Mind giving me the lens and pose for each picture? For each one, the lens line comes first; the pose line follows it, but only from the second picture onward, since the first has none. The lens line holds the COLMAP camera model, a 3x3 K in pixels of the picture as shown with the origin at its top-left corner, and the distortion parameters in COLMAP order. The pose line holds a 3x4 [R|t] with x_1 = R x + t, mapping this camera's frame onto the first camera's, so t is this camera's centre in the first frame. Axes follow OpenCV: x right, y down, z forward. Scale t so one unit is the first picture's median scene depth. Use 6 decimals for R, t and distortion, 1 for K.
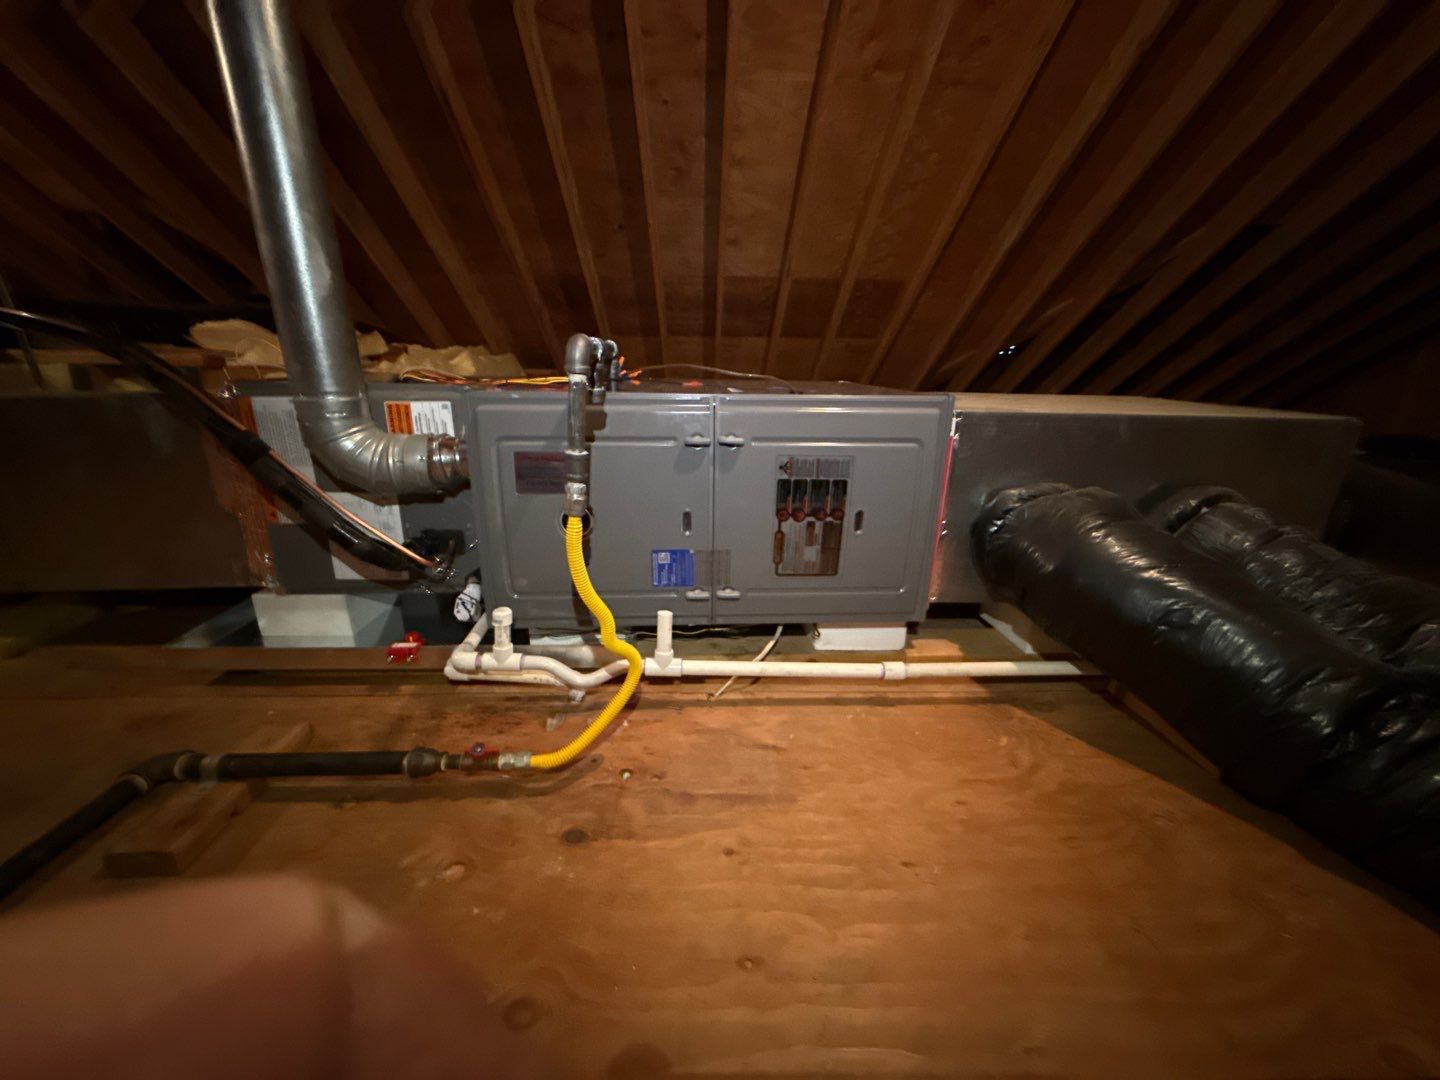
lens RADIAL K [[569.3, 0, 720.0], [0, 569.3, 540.0], [0, 0, 1]] dist [-0.001251, -0.000031]
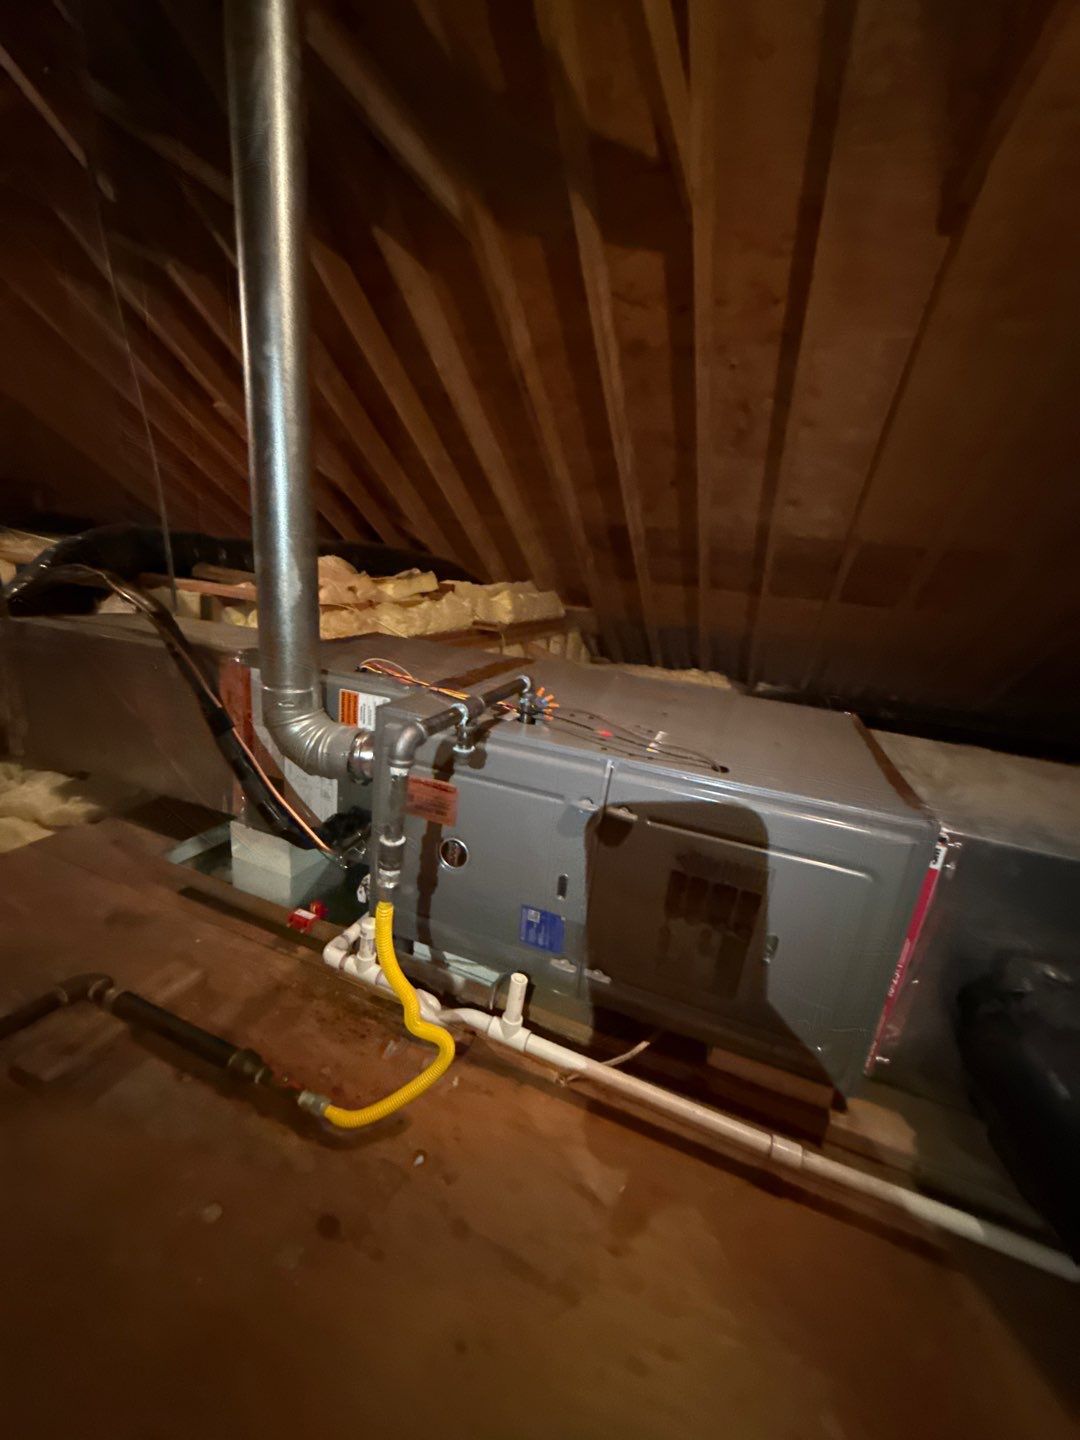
lens RADIAL K [[569.3, 0, 540.0], [0, 569.3, 720.0], [0, 0, 1]] dist [-0.001251, -0.000031]
pose [[0.909118, 0.186836, -0.372285, 0.178308], [-0.209317, 0.977633, -0.020512, -0.241221], [0.360125, 0.096573, 0.927892, 0.127976]]
